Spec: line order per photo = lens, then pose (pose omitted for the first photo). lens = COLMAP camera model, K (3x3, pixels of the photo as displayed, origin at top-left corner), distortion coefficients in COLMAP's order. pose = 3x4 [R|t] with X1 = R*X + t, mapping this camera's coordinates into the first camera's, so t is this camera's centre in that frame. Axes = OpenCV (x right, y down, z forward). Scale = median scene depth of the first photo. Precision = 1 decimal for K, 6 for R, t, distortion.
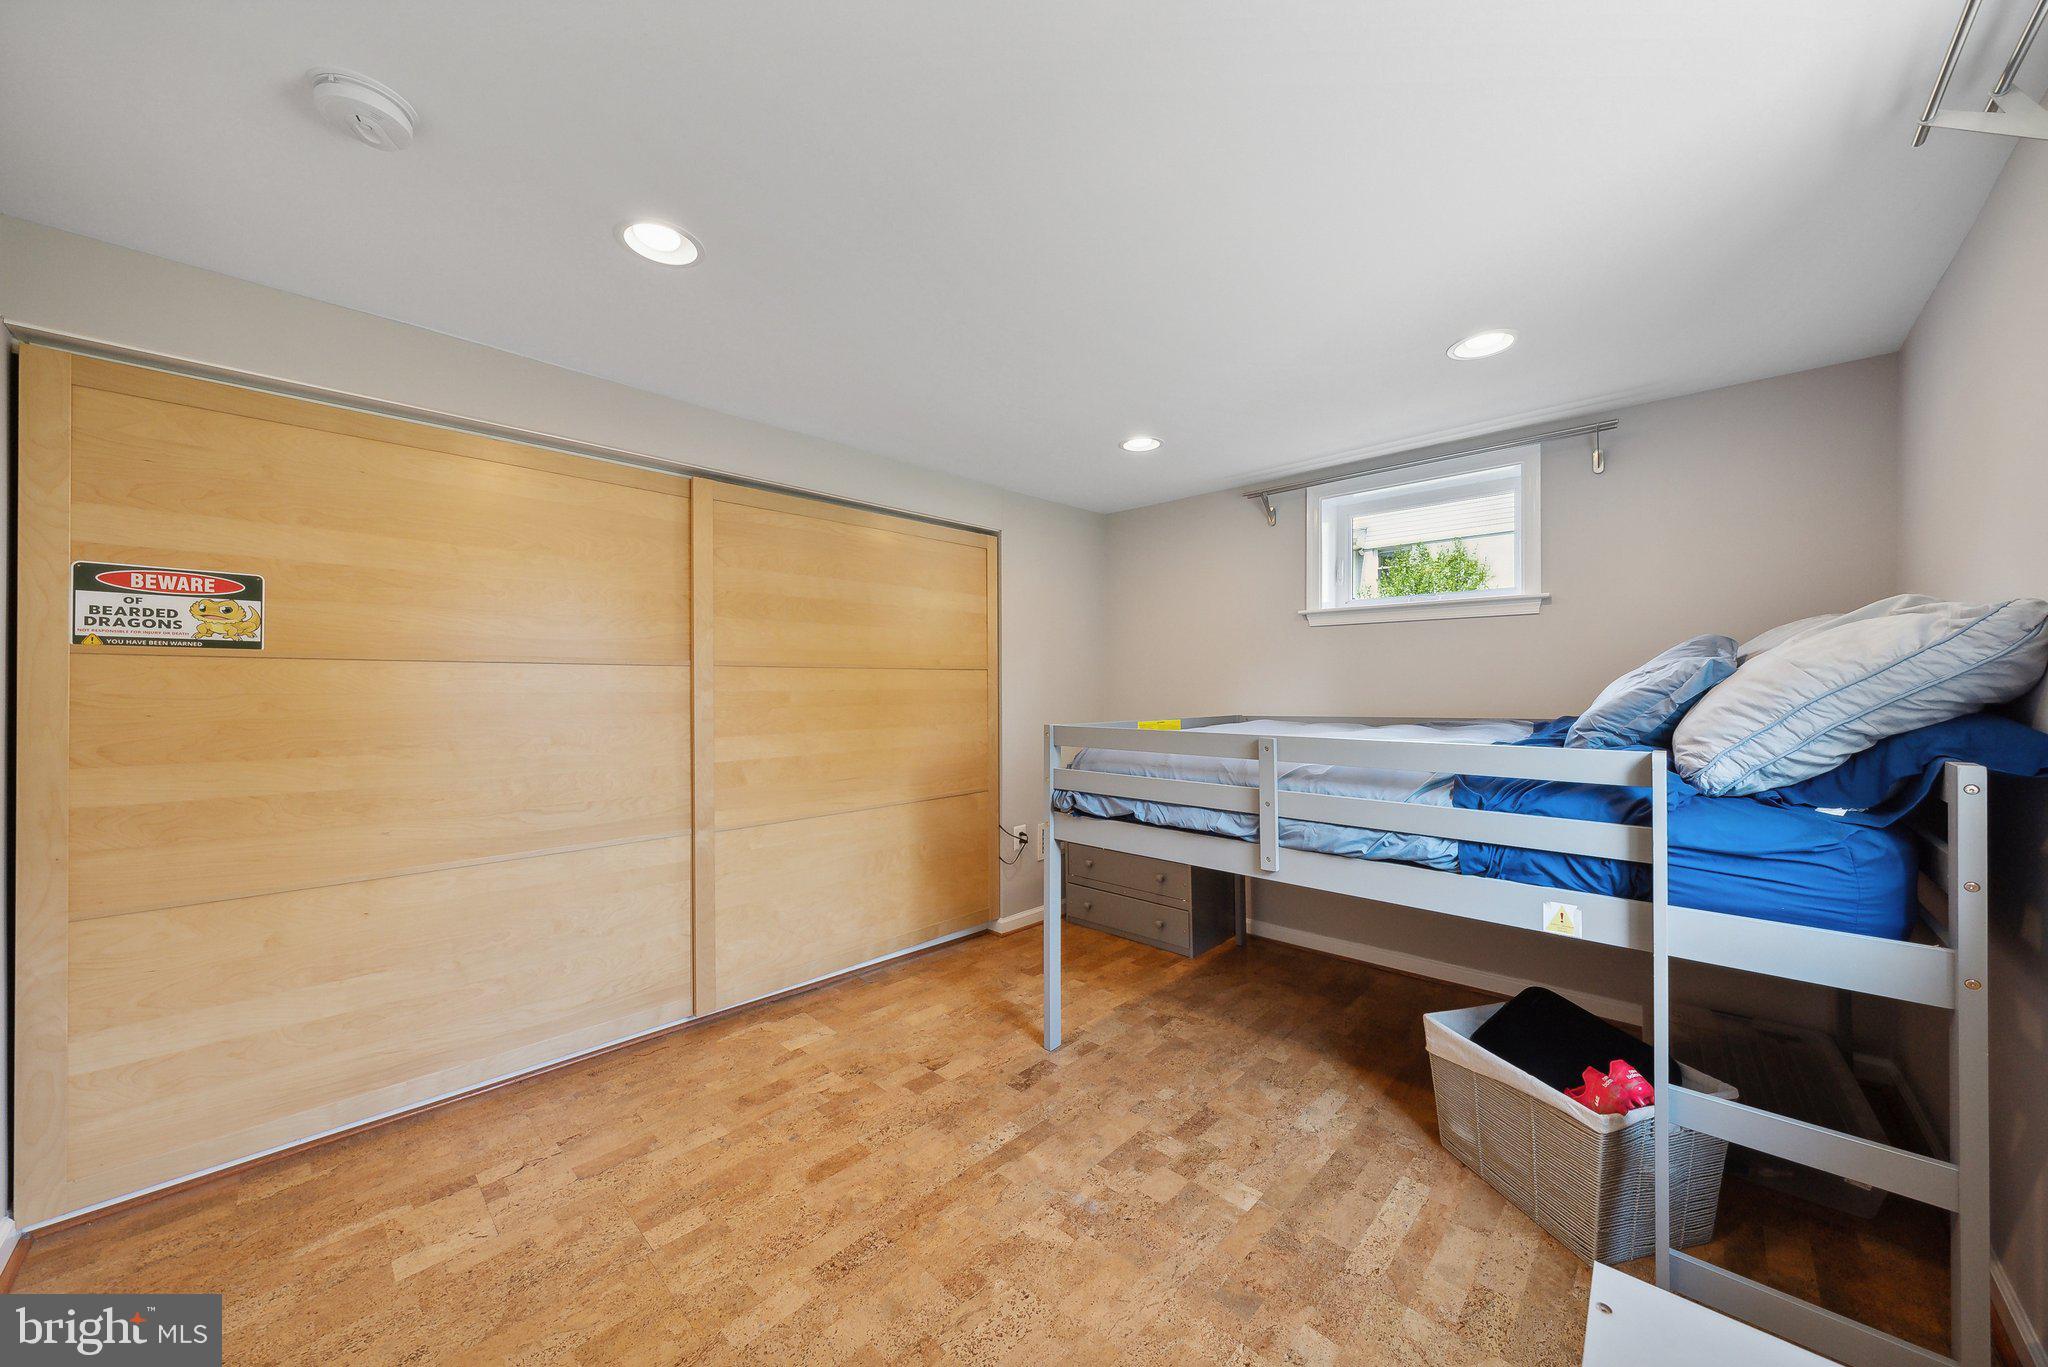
lens RADIAL K [[711.6, 0, 1014.6], [0, 711.6, 683.0], [0, 0, 1]] dist [-0.001698, -0.000190]
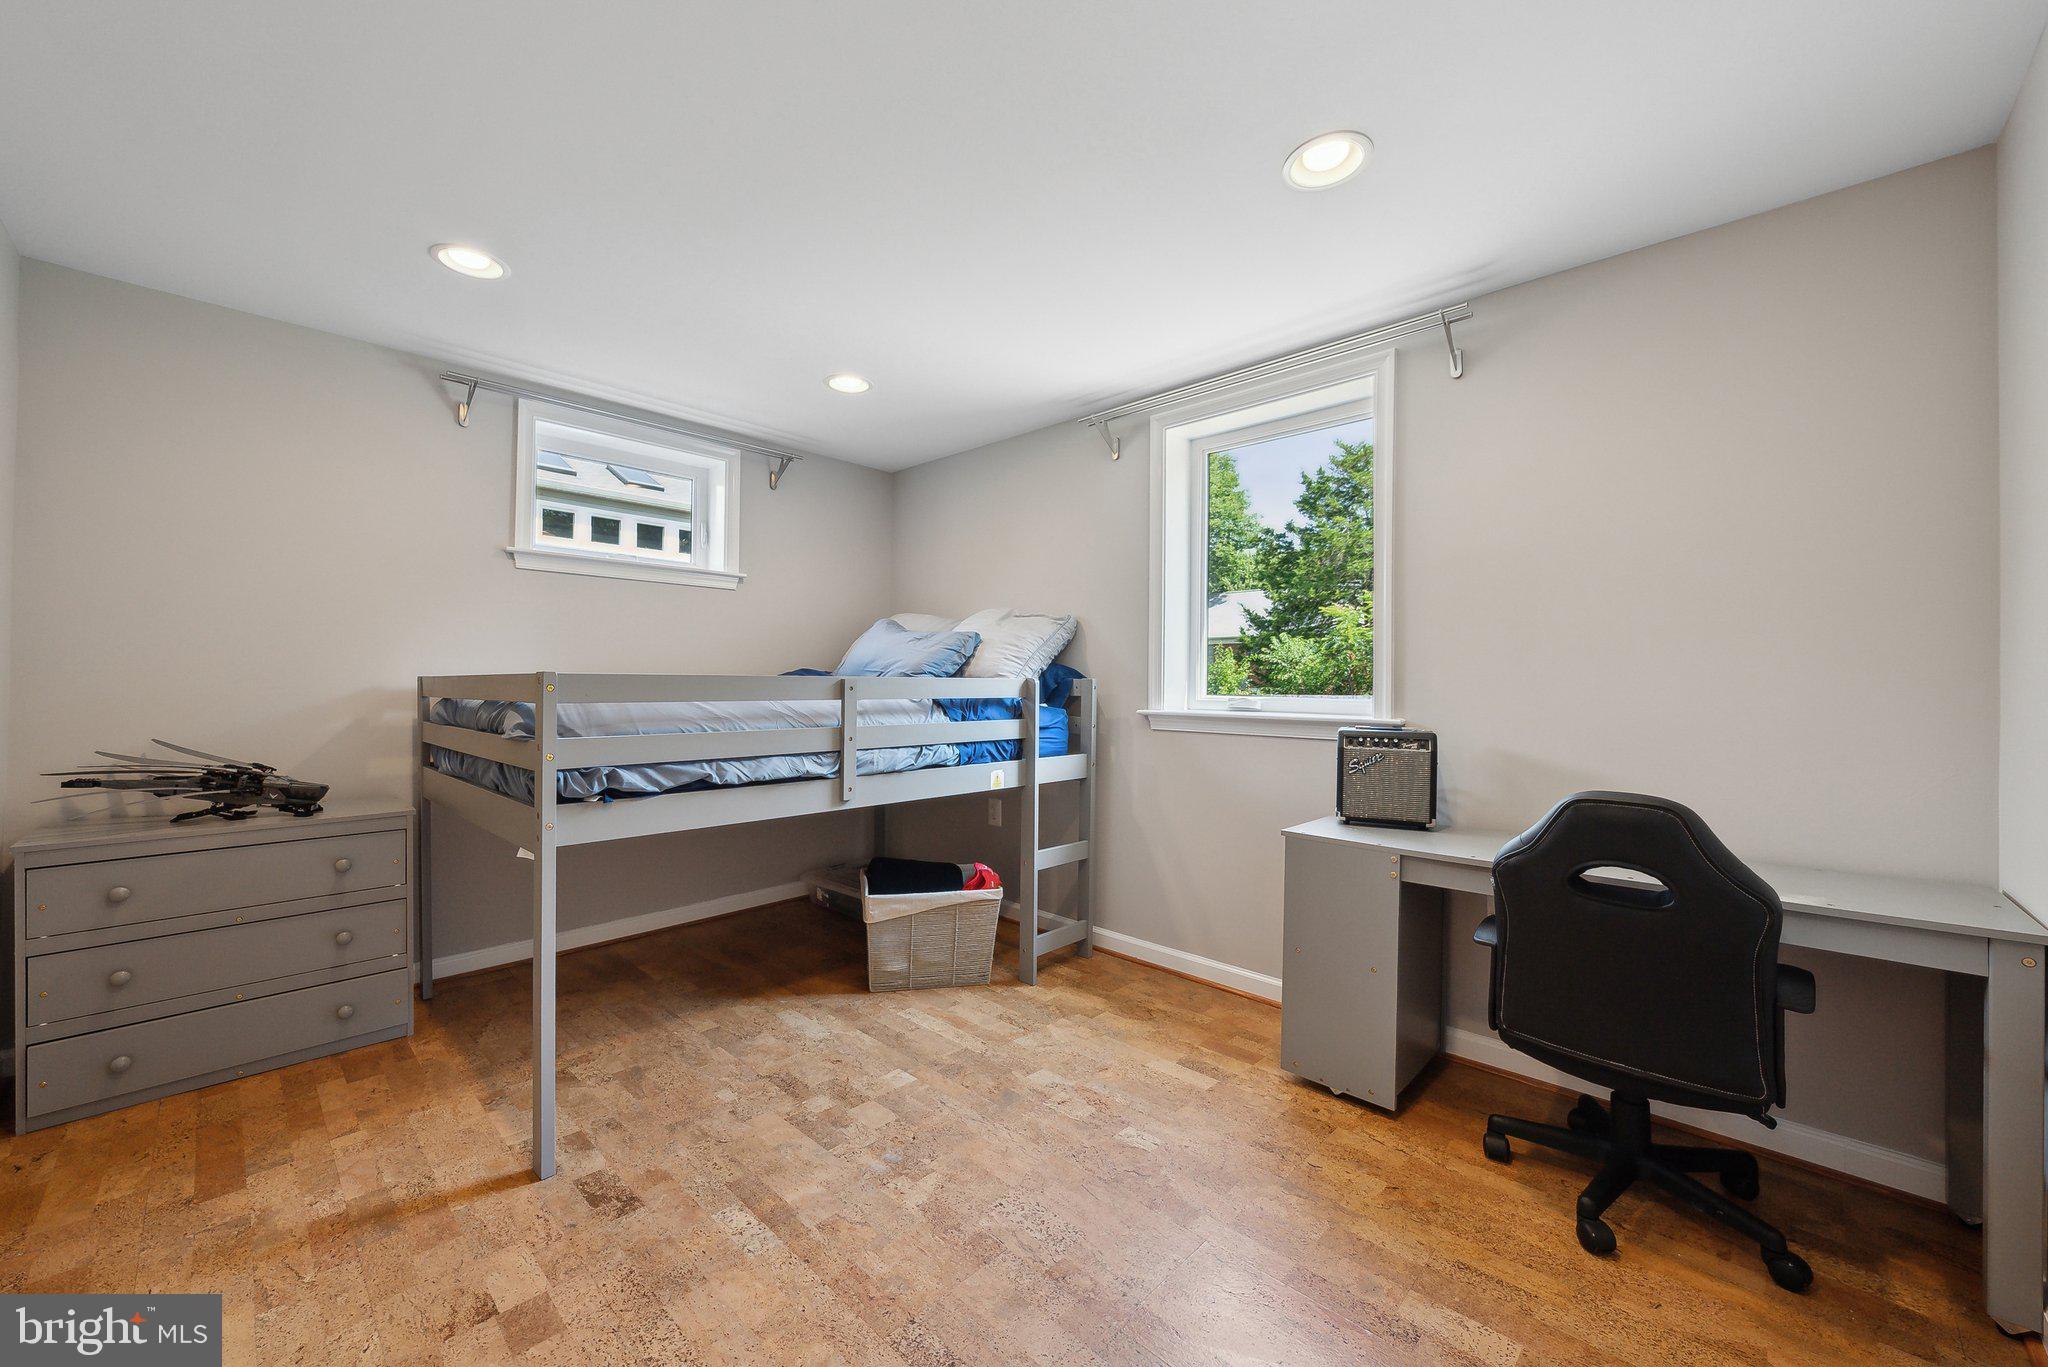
lens RADIAL K [[759.3, 0, 1034.7], [0, 759.3, 676.2], [0, 0, 1]] dist [0.001708, 0.000132]
pose [[0.005993, 0.008713, 0.999944, -0.791068], [-0.013427, 0.999873, -0.008632, 0.077261], [-0.999892, -0.013374, 0.006109, 0.691949]]
